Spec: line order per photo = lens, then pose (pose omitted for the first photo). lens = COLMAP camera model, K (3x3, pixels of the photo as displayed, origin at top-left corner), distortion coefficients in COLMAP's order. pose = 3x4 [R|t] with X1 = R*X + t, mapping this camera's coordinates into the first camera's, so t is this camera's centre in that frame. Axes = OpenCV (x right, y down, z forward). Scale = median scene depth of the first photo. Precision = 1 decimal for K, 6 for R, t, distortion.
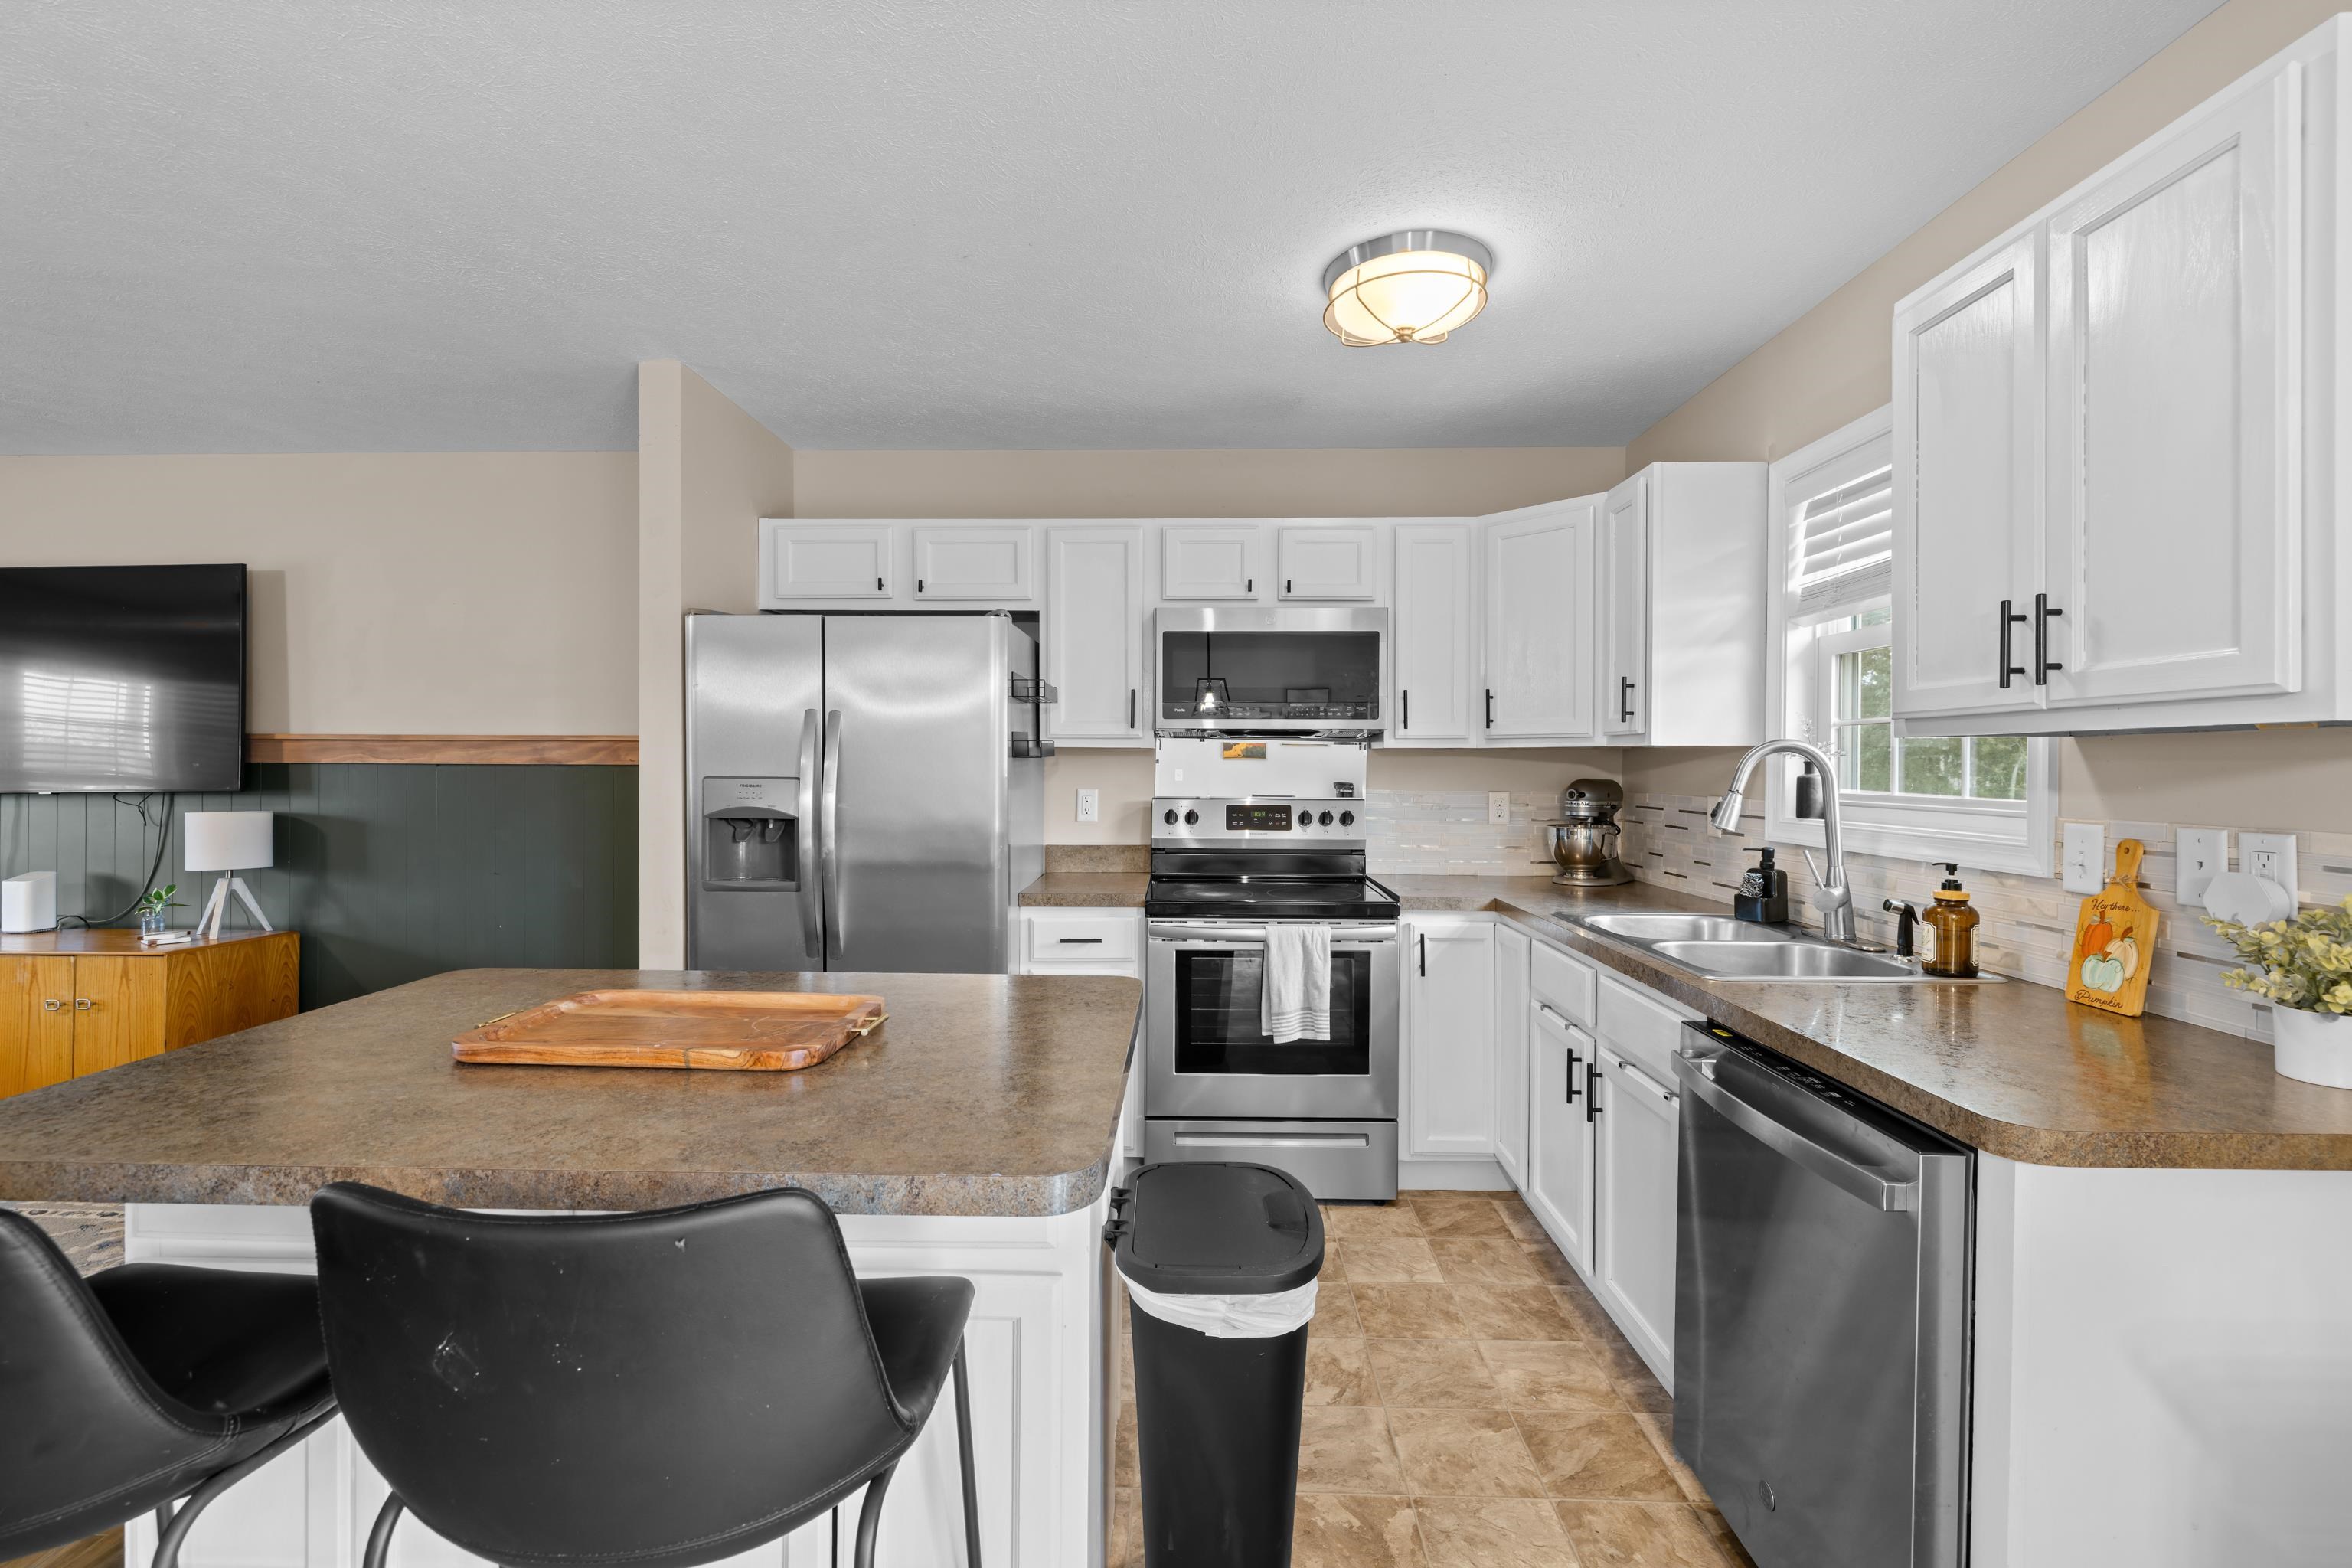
lens RADIAL K [[1000.2, 0, 1172.2], [0, 1000.2, 775.9], [0, 0, 1]] dist [0.000560, 0.000513]
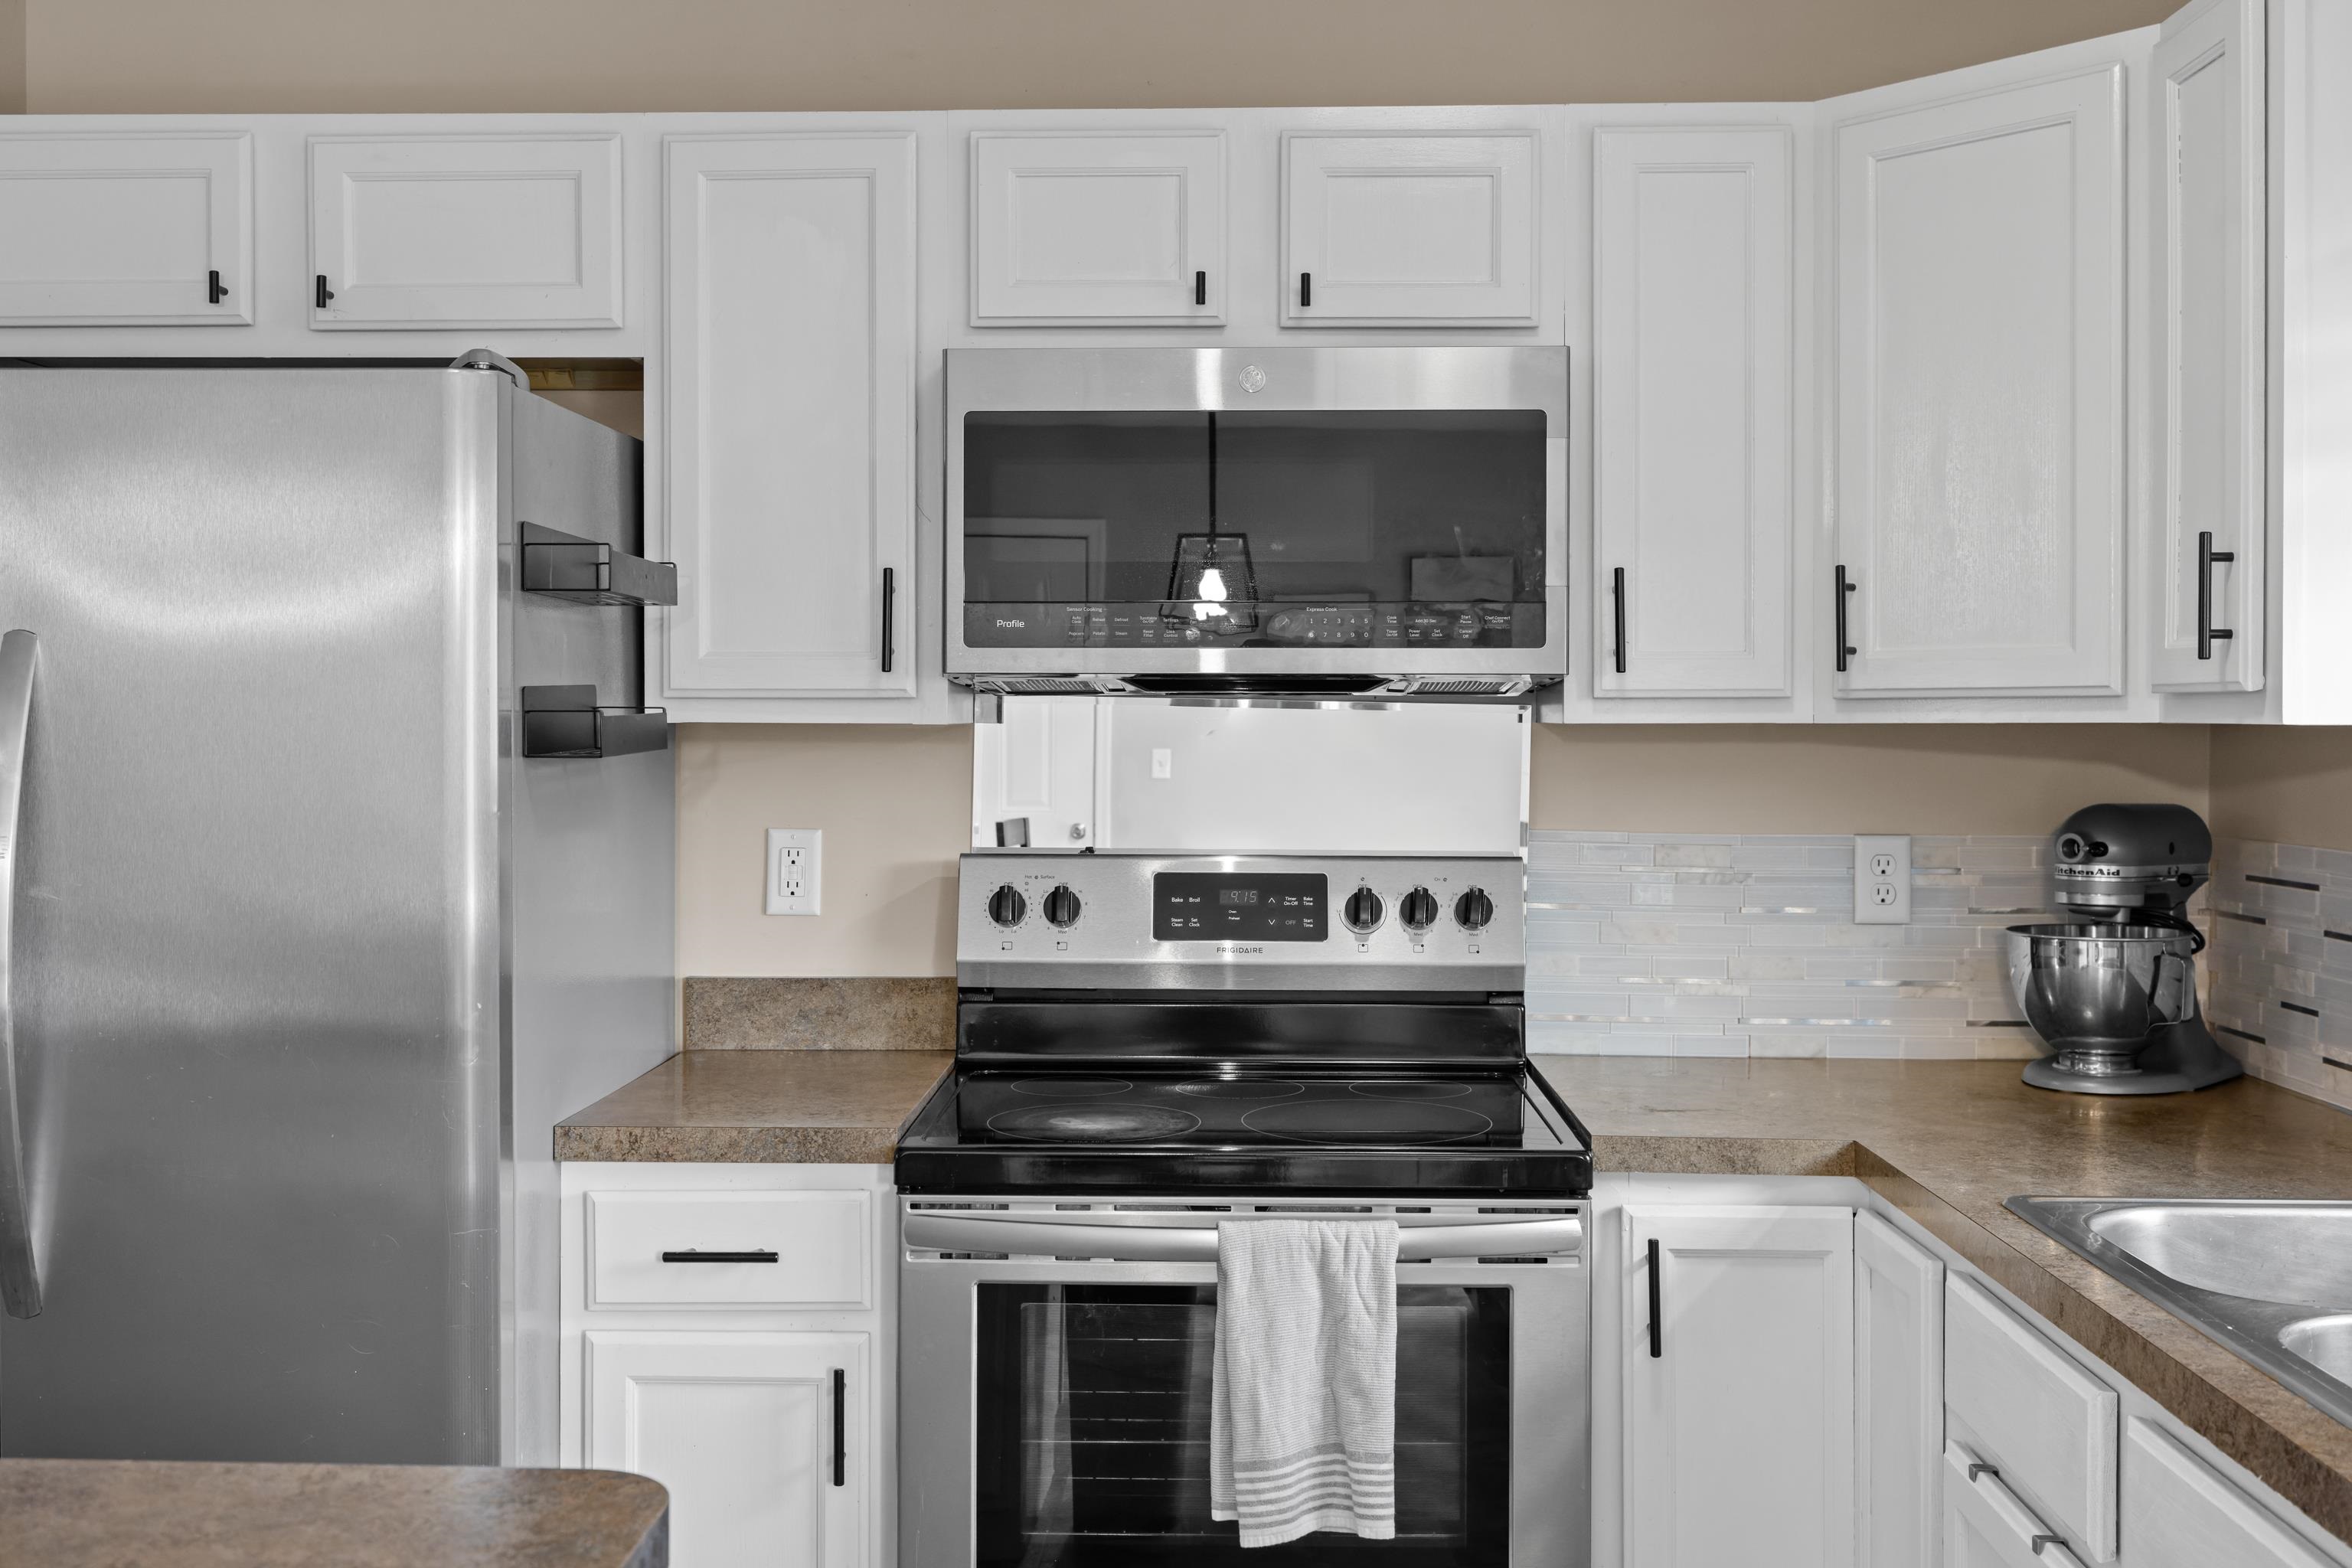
lens RADIAL K [[2320.7, 0, 1171.9], [0, 2320.7, 748.0], [0, 0, 1]] dist [0.003668, 0.005896]
pose [[0.999981, -0.001396, -0.006002, 0.071473], [0.001370, 0.999990, -0.004296, -0.015529], [0.006007, 0.004288, 0.999973, 0.136860]]
